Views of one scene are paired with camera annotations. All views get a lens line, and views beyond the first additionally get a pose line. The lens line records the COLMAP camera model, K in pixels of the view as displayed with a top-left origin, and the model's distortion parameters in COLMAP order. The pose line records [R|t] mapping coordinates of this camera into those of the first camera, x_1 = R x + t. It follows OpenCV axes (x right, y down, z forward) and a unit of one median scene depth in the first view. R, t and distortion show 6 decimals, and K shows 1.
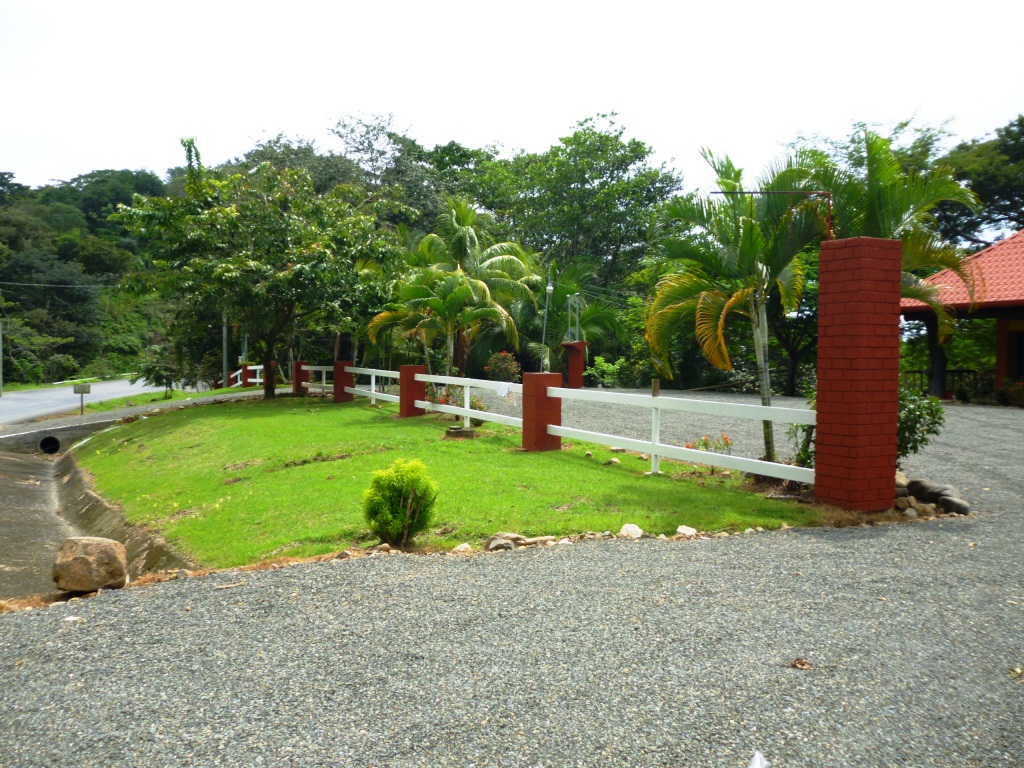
lens RADIAL K [[878.1, 0, 514.1], [0, 878.1, 380.2], [0, 0, 1]] dist [-0.010417, -0.002446]
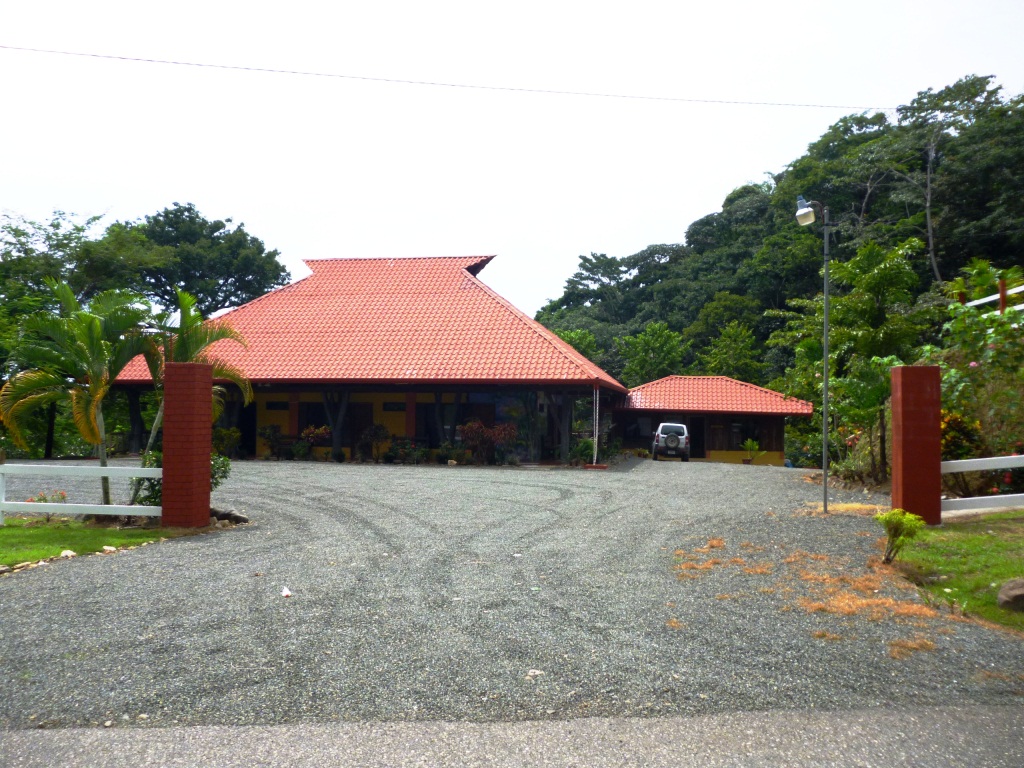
lens RADIAL K [[878.1, 0, 512.6], [0, 878.1, 385.5], [0, 0, 1]] dist [-0.010417, -0.002446]
pose [[0.599294, 0.021318, 0.800245, -0.443982], [0.021963, 0.998831, -0.043056, -0.026013], [-0.800228, 0.043379, 0.598125, -0.374970]]
